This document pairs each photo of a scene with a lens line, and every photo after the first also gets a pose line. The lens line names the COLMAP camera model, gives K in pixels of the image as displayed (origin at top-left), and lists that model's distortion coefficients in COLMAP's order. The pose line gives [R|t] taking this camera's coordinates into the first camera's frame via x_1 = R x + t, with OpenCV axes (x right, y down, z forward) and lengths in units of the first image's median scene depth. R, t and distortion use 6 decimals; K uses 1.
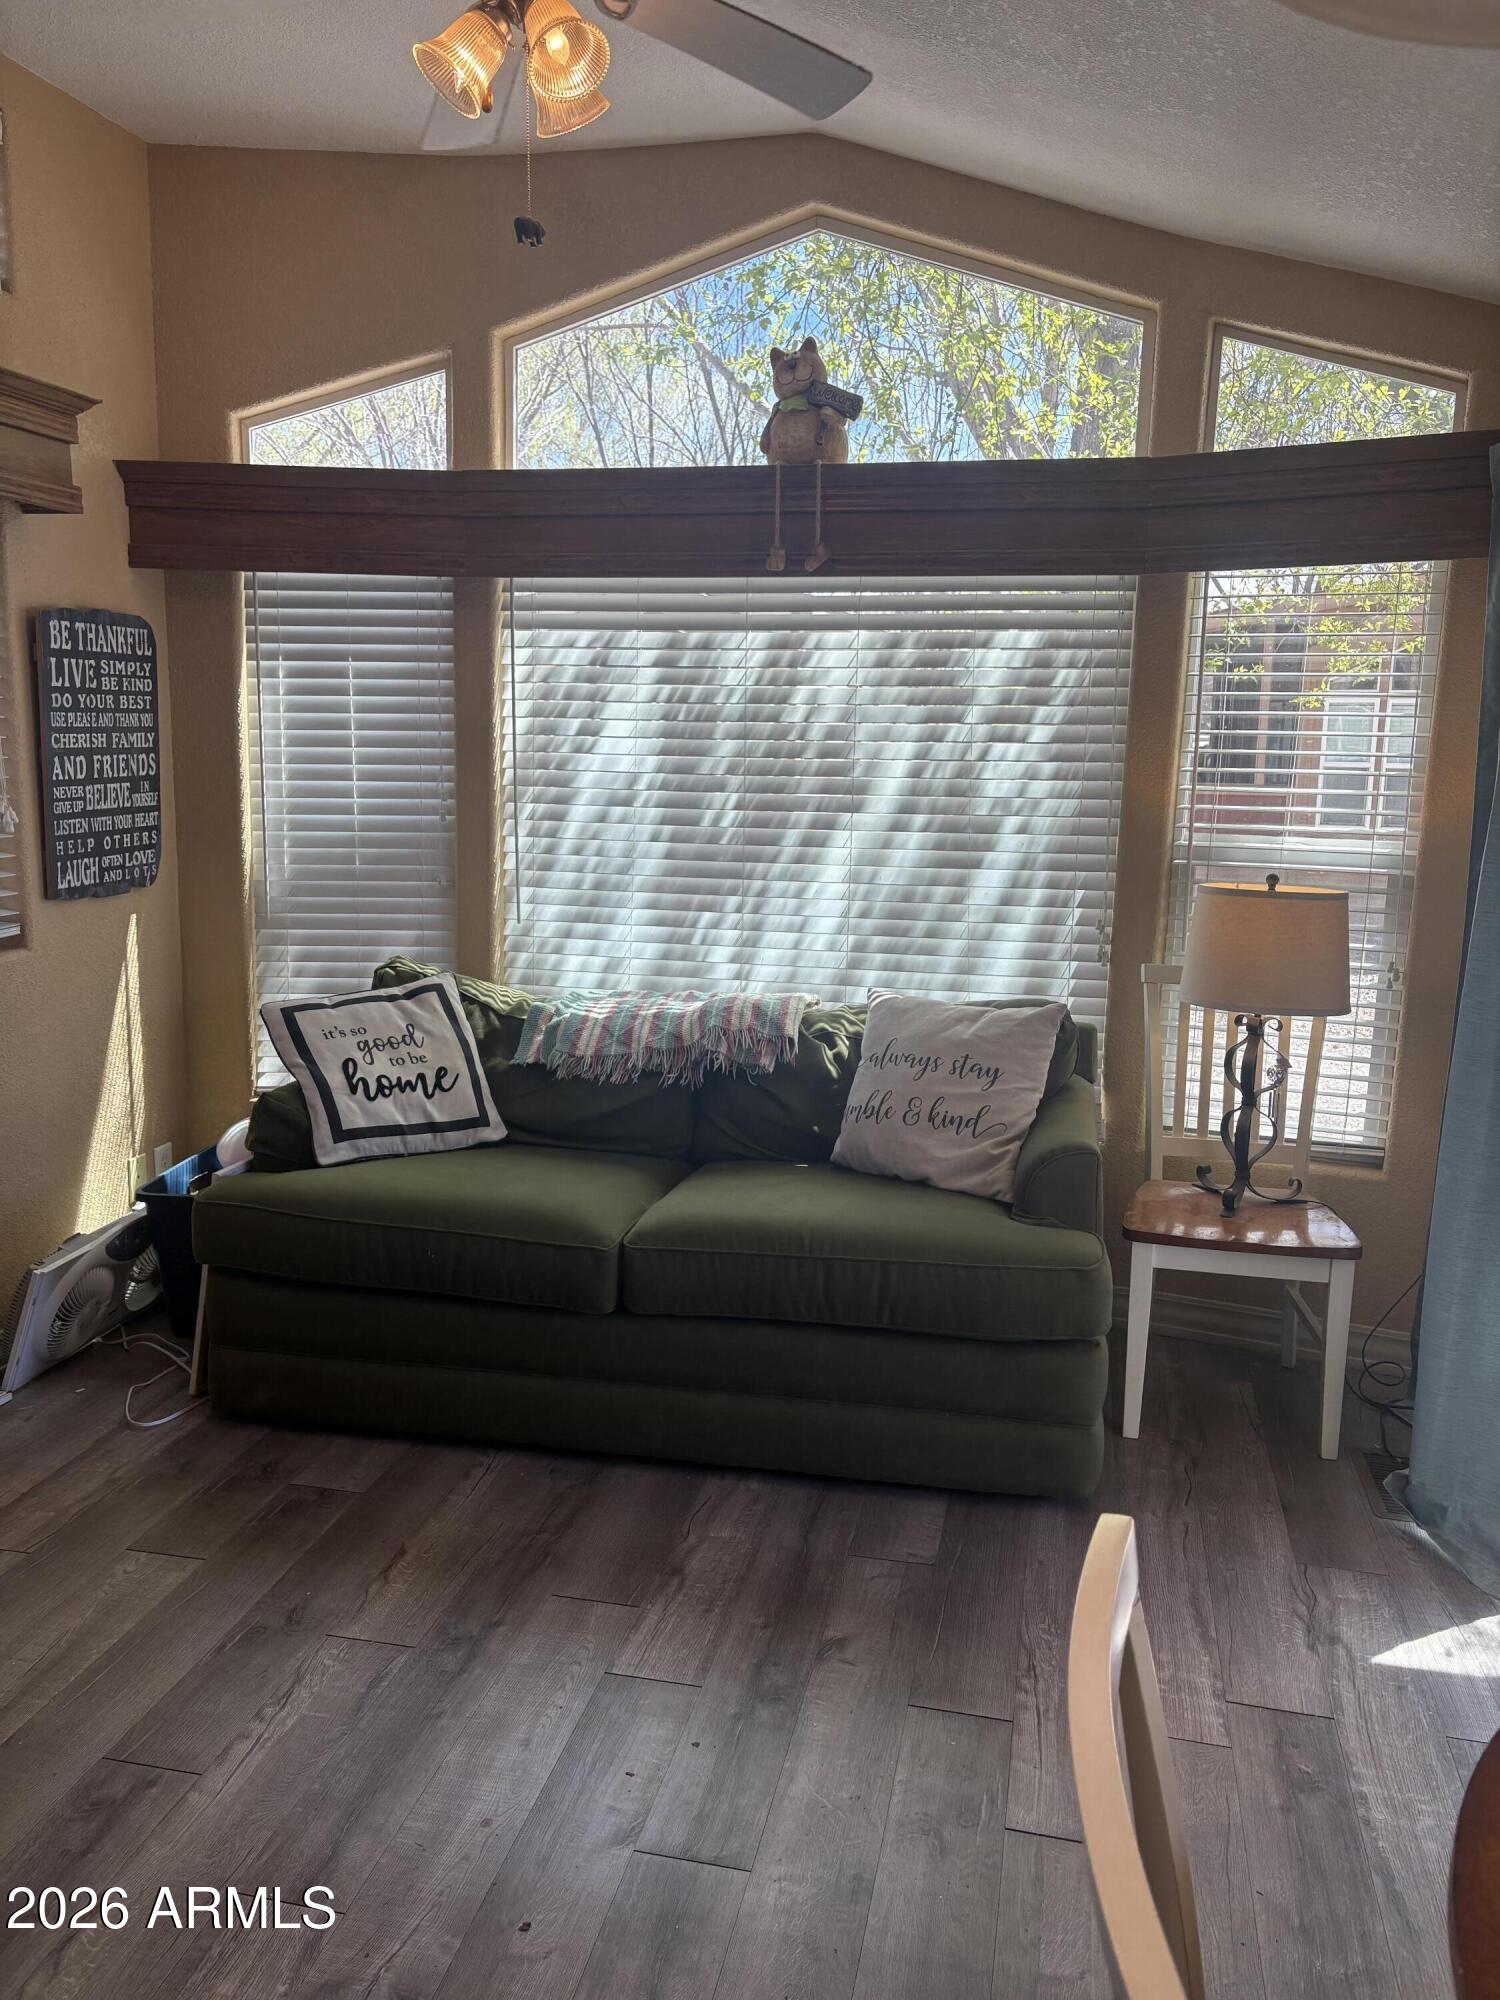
lens RADIAL K [[1529.9, 0, 750.0], [0, 1529.9, 1000.0], [0, 0, 1]] dist [0.054074, 0.000924]
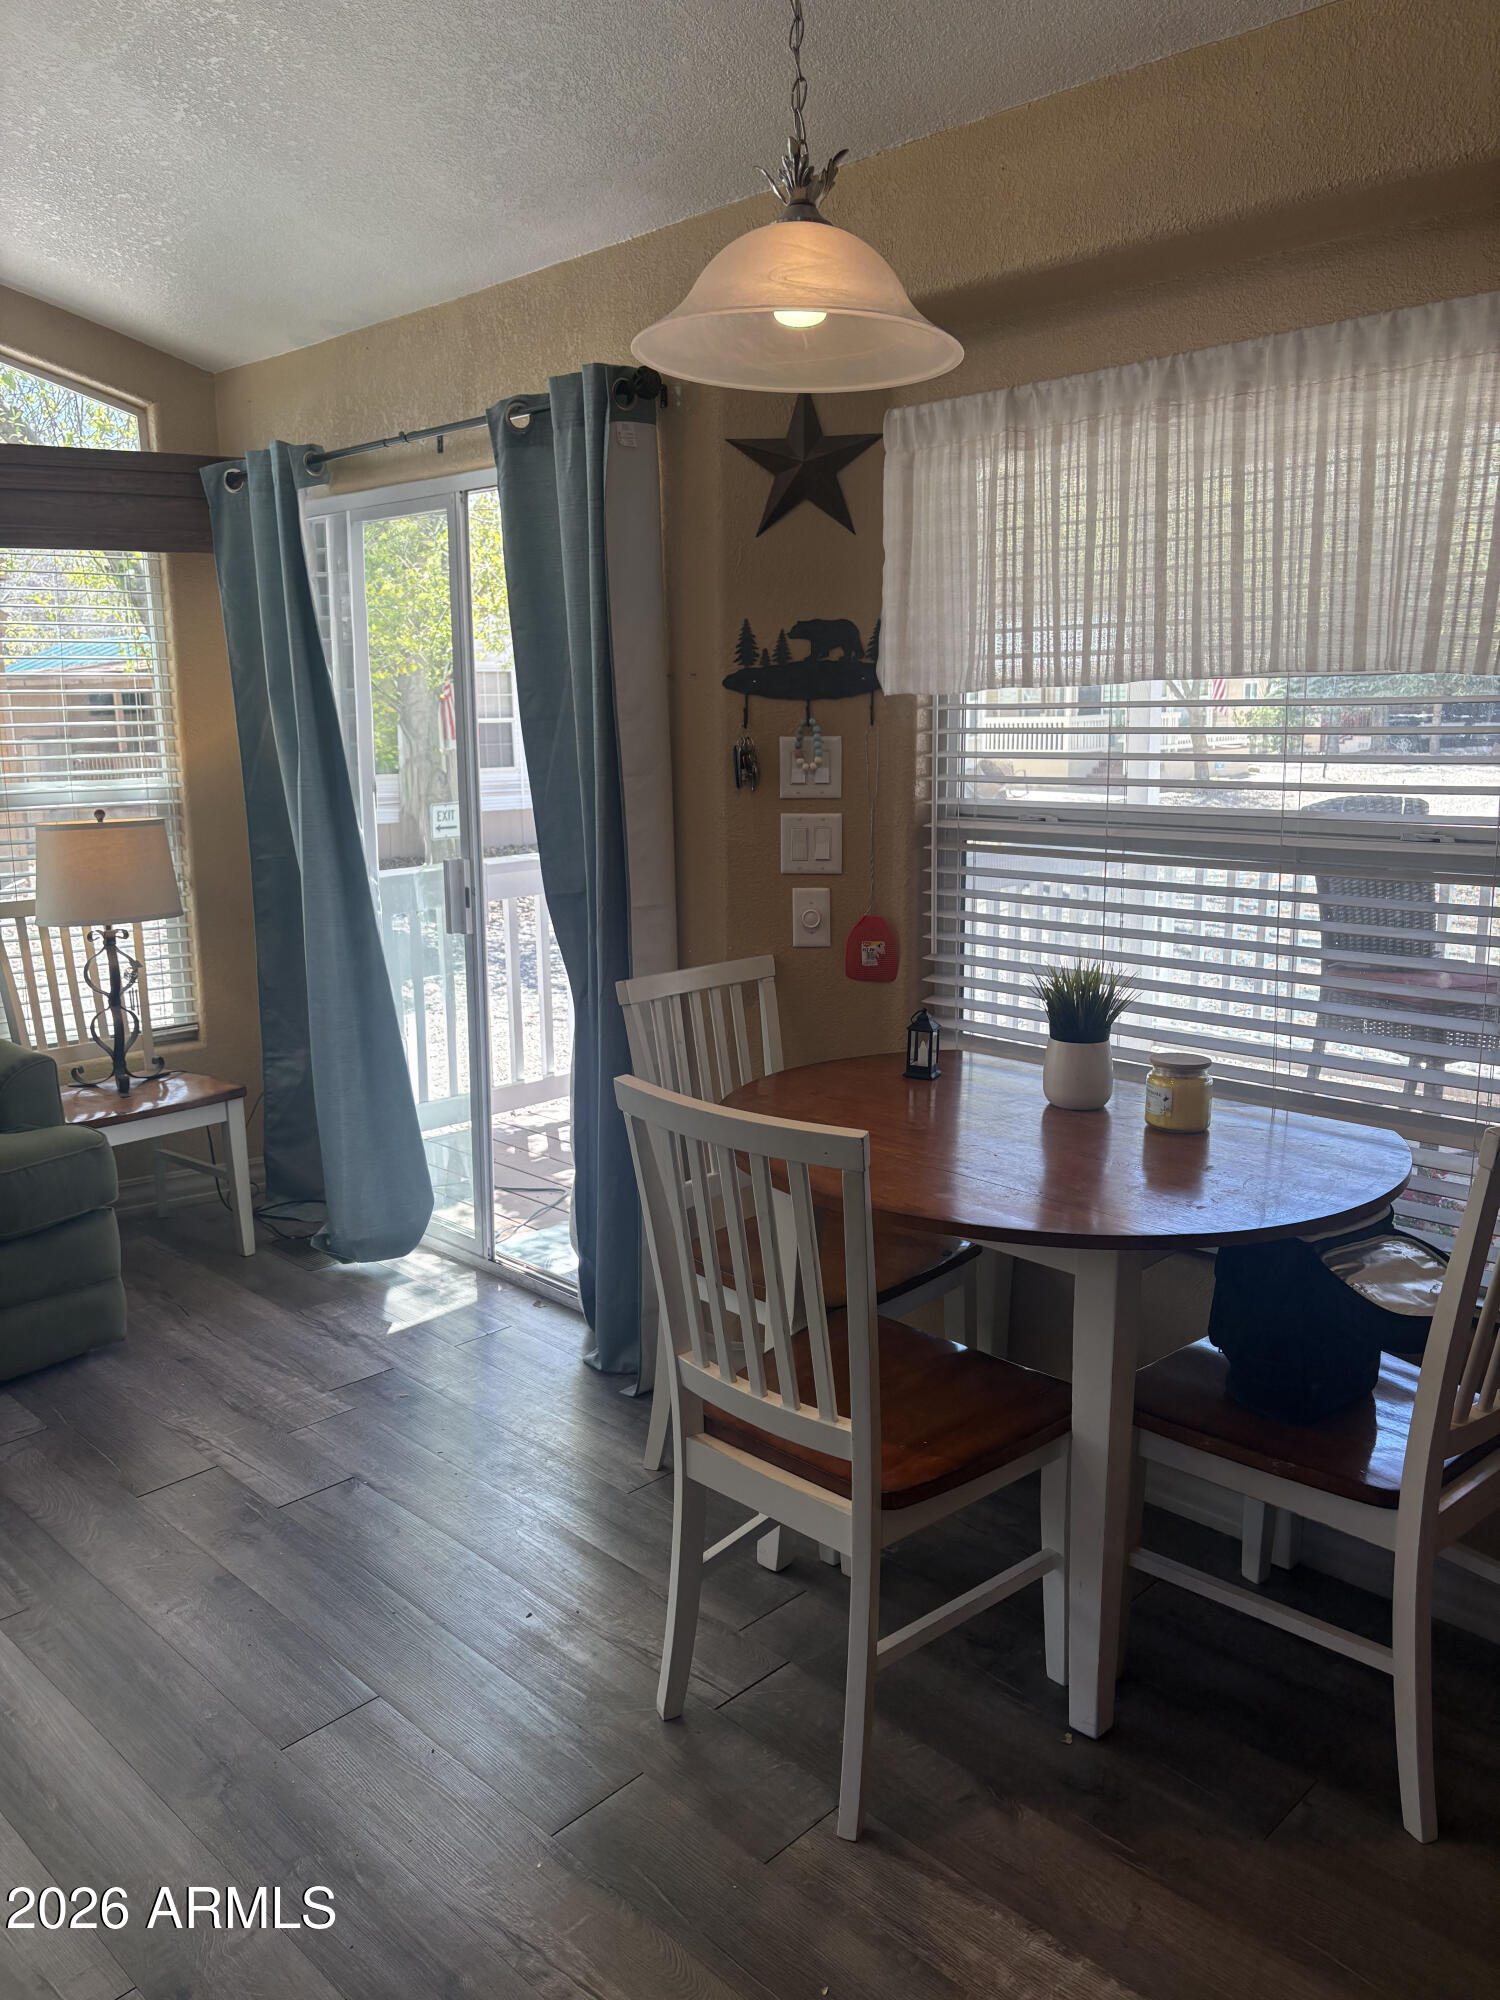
lens RADIAL K [[1529.9, 0, 750.0], [0, 1529.9, 1000.0], [0, 0, 1]] dist [0.054074, 0.000924]
pose [[0.543752, -0.190245, 0.817399, -0.405510], [0.167291, 0.978992, 0.116569, 0.008231], [-0.822403, 0.073359, 0.564155, -0.083252]]
